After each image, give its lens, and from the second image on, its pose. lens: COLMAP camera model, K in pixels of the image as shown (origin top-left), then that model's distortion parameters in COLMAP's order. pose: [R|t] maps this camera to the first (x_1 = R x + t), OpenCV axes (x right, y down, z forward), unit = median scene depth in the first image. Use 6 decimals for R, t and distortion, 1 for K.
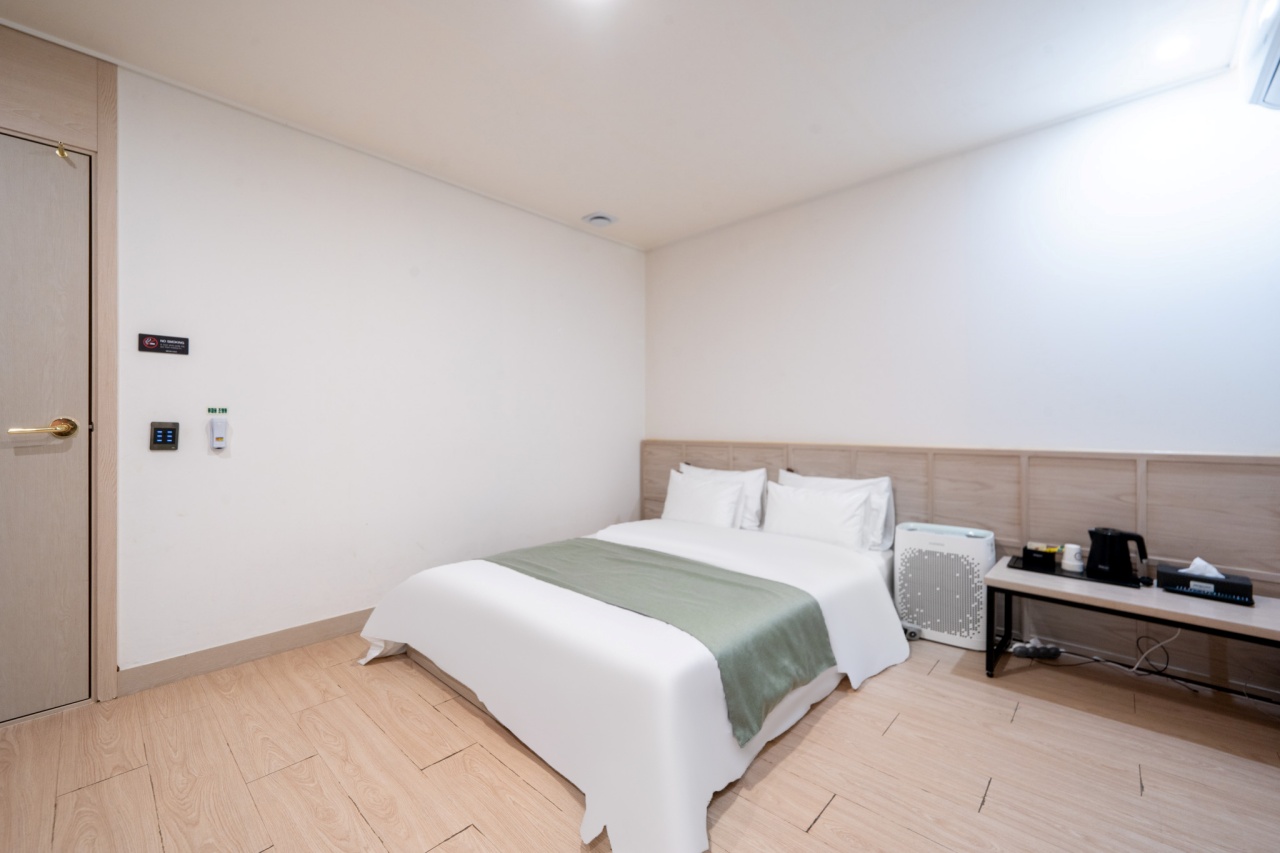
lens RADIAL K [[513.2, 0, 640.0], [0, 513.2, 426.5], [0, 0, 1]] dist [0.000253, 0.000065]
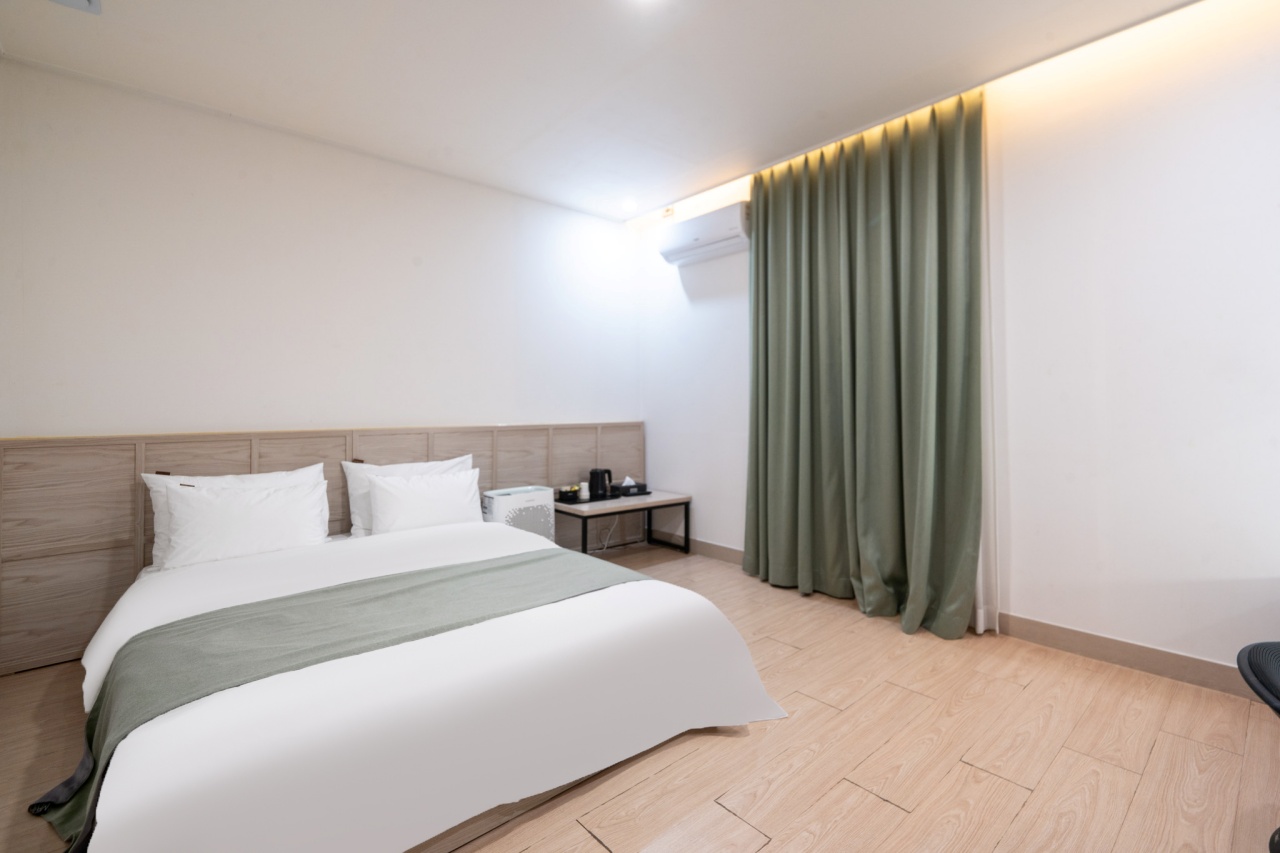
lens RADIAL K [[588.8, 0, 647.3], [0, 588.8, 402.6], [0, 0, 1]] dist [0.000173, 0.000239]
pose [[0.093612, 0.005423, 0.995594, -0.848726], [0.008377, 0.999945, -0.006234, -0.001926], [-0.995573, 0.008923, 0.093562, 0.575820]]
